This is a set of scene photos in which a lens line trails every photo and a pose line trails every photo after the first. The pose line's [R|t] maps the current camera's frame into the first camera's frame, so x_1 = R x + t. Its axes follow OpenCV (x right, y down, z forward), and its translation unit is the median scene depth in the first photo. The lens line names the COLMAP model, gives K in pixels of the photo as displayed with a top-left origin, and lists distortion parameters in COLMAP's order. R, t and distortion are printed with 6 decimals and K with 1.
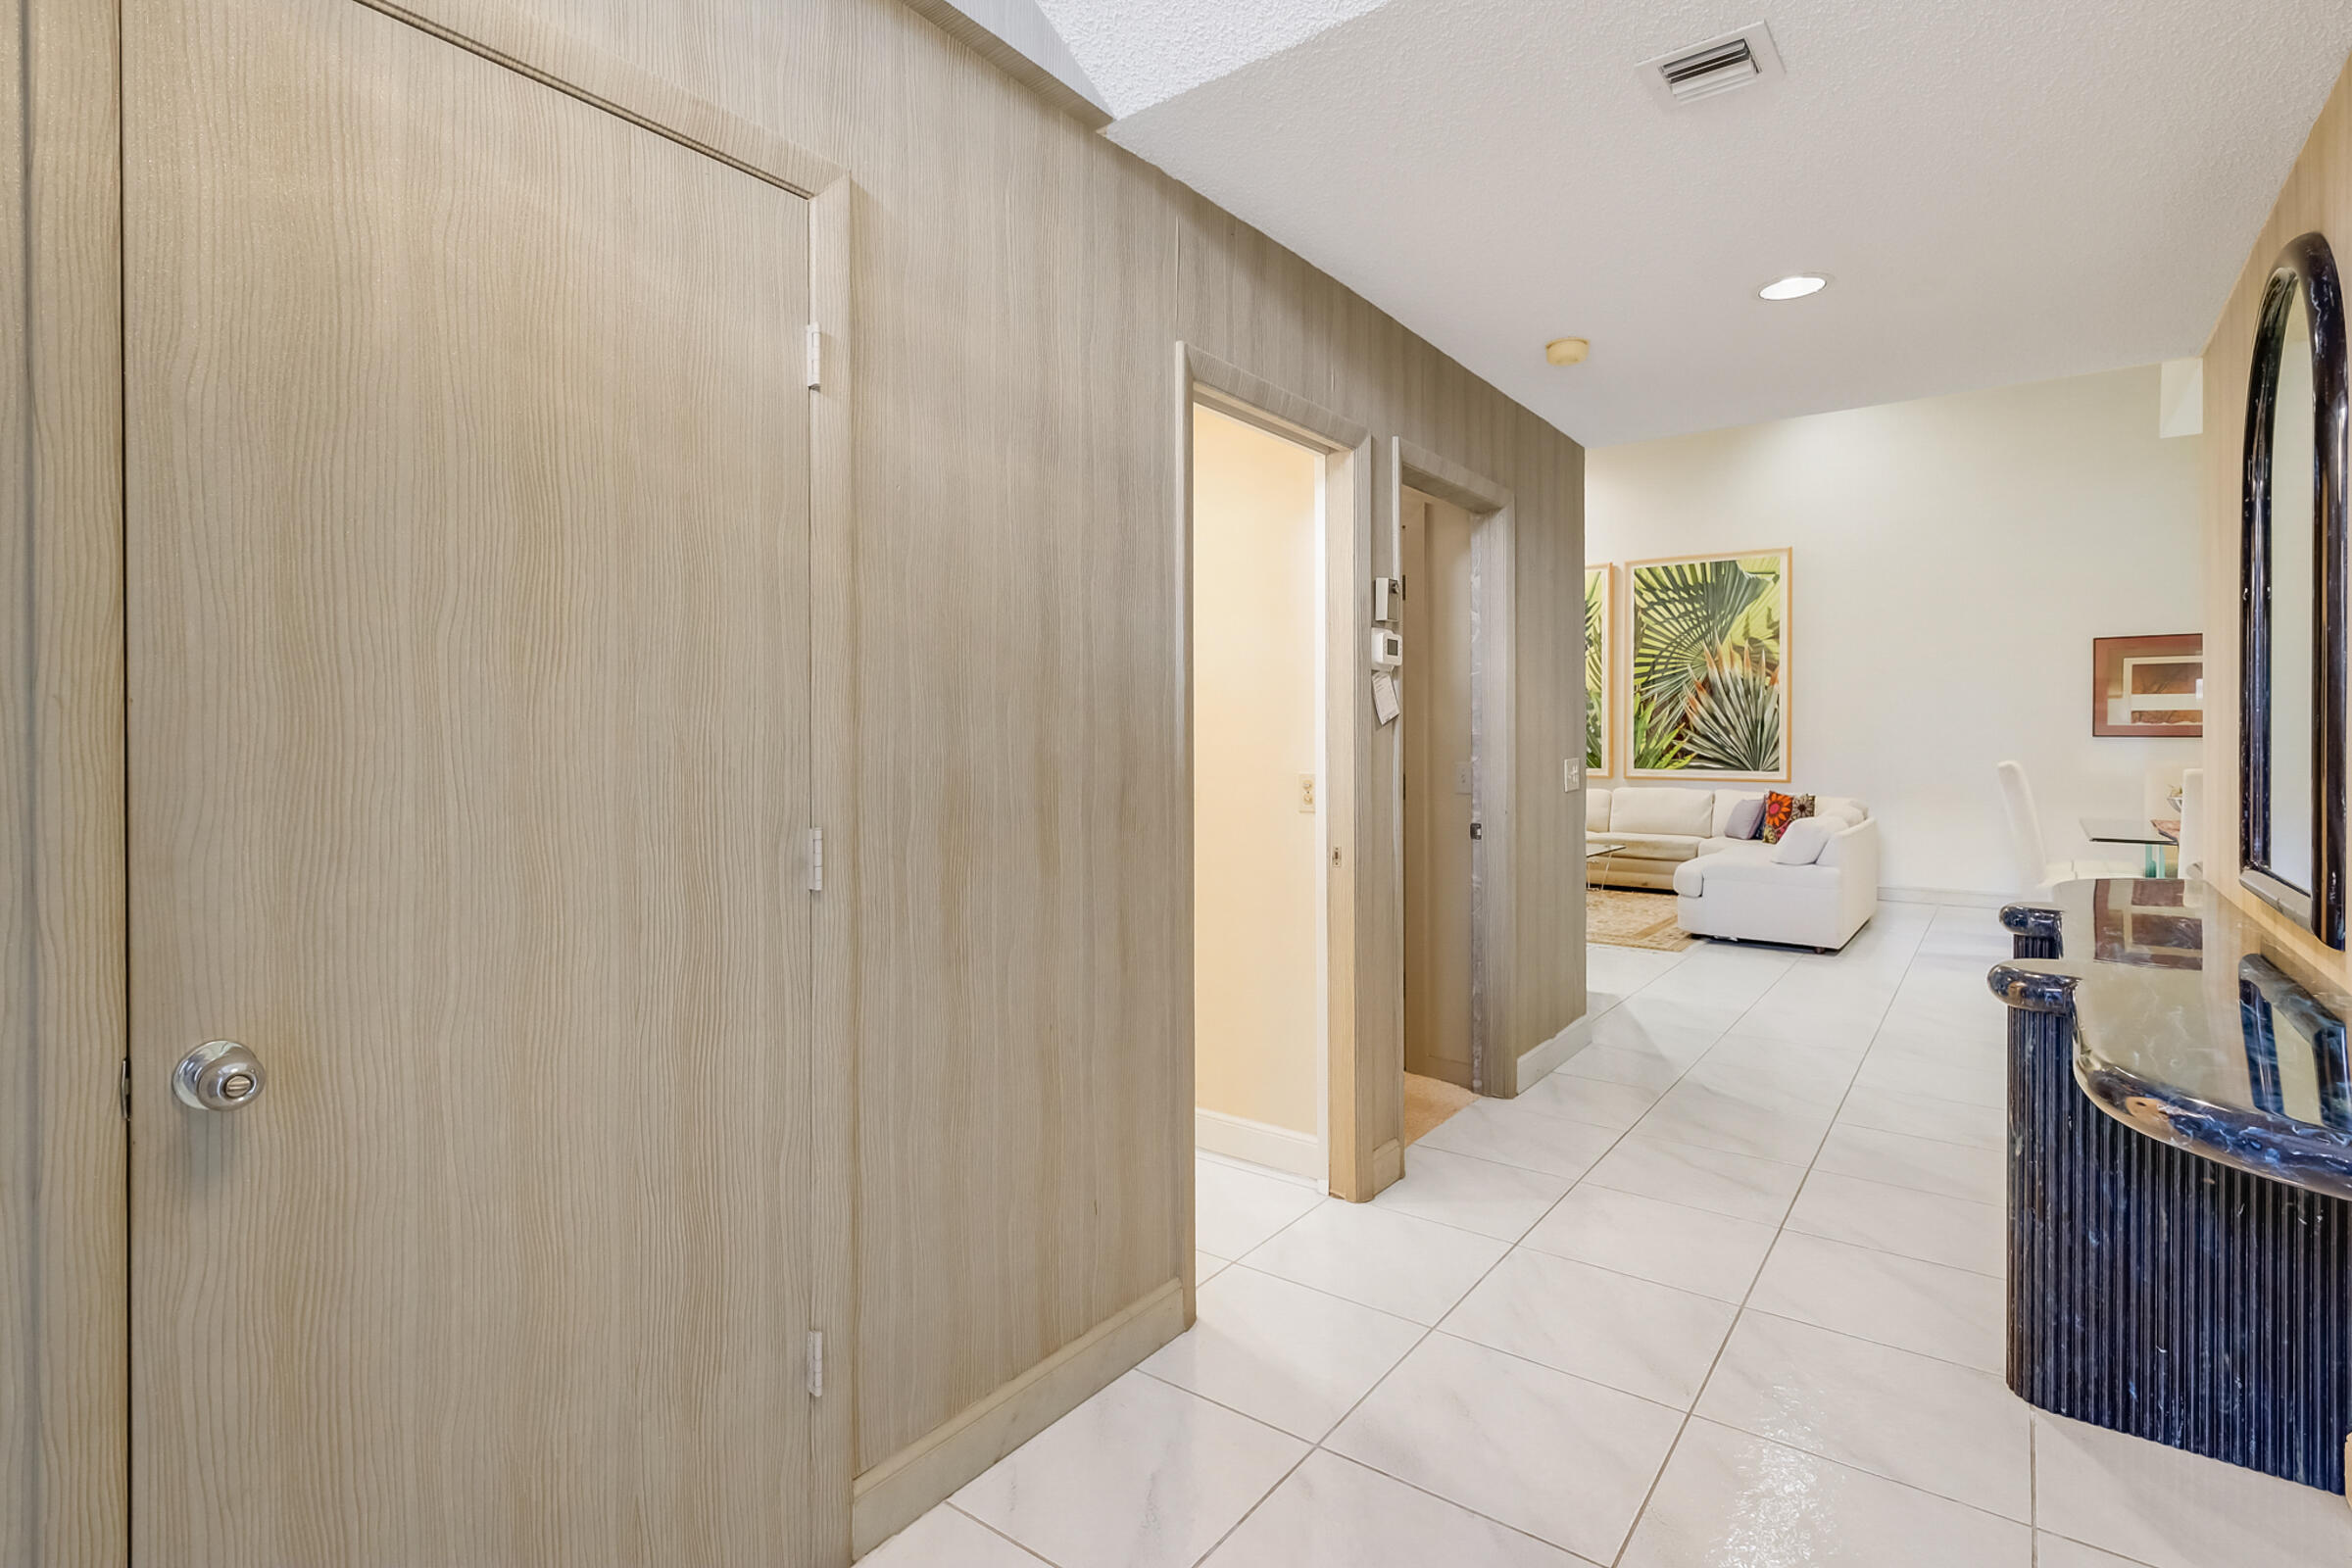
lens RADIAL K [[1152.9, 0, 1160.8], [0, 1152.9, 733.8], [0, 0, 1]] dist [-0.019046, -0.000118]
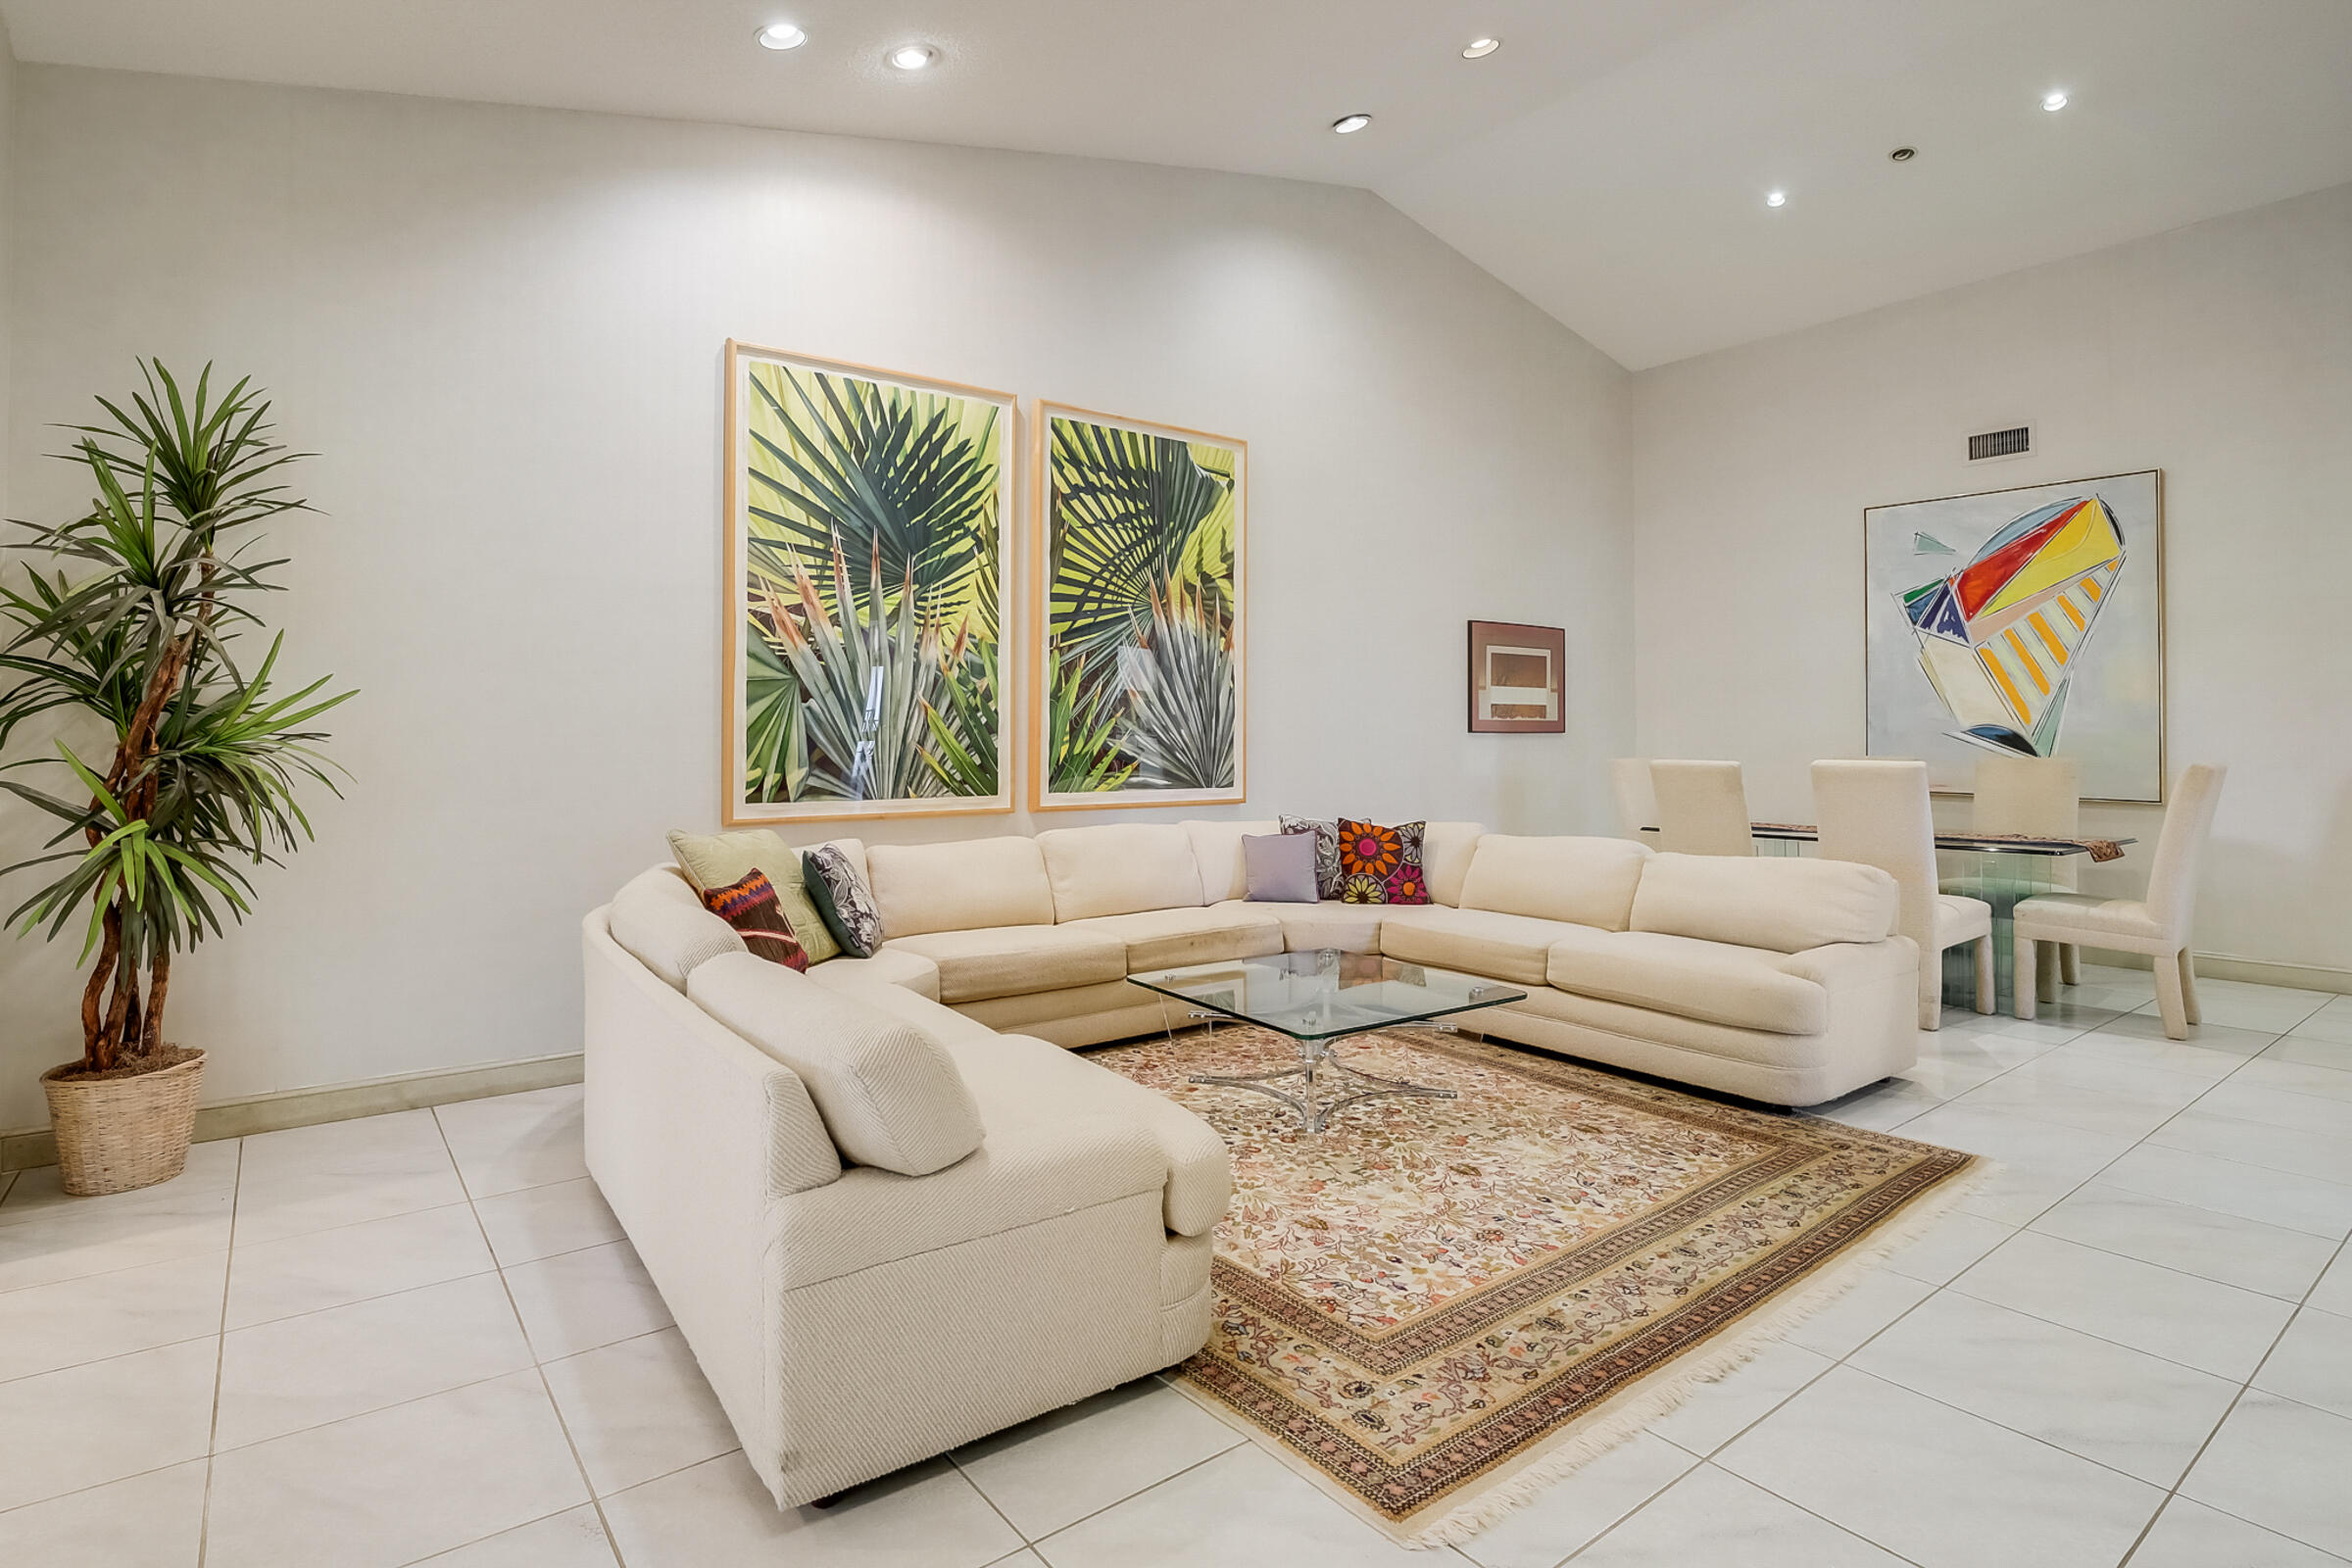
lens RADIAL K [[1152.9, 0, 1145.6], [0, 1152.9, 740.4], [0, 0, 1]] dist [-0.019046, -0.000118]
pose [[0.282679, -0.001256, 0.959214, -0.089938], [0.003218, 0.999995, 0.000361, 0.006424], [-0.959209, 0.002984, 0.282681, 0.827260]]
